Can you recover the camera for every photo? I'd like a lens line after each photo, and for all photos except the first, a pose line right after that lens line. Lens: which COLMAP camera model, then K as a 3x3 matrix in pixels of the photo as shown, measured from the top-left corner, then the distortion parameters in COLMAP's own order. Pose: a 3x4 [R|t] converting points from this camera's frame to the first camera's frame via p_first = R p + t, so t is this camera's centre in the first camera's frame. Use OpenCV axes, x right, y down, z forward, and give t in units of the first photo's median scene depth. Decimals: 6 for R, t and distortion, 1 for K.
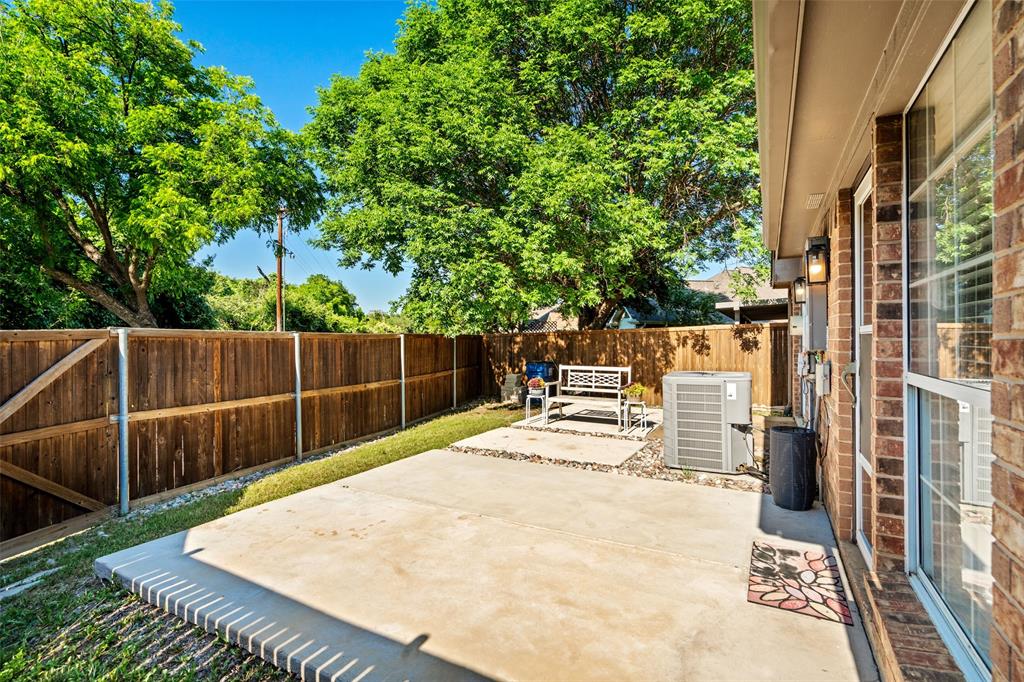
lens RADIAL K [[463.6, 0, 510.0], [0, 463.6, 340.4], [0, 0, 1]] dist [-0.001199, -0.000371]
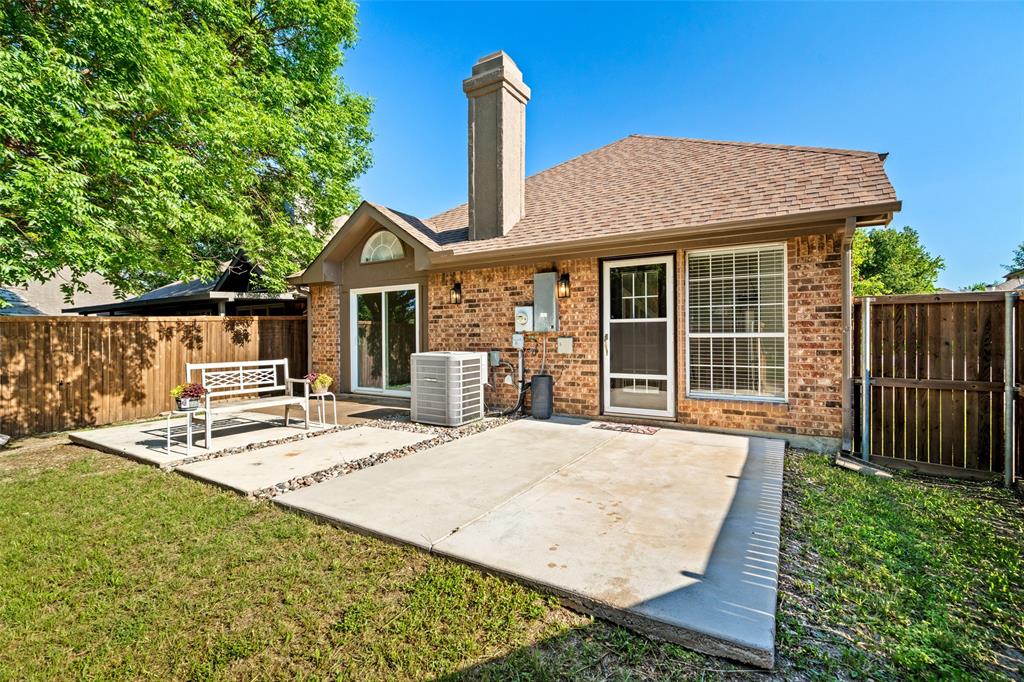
lens RADIAL K [[463.6, 0, 509.7], [0, 463.6, 336.2], [0, 0, 1]] dist [-0.001199, -0.000371]
pose [[0.044235, 0.000572, 0.999021, -0.594184], [0.008147, 0.999966, -0.000934, 0.016870], [-0.998988, 0.008180, 0.044229, 0.508255]]
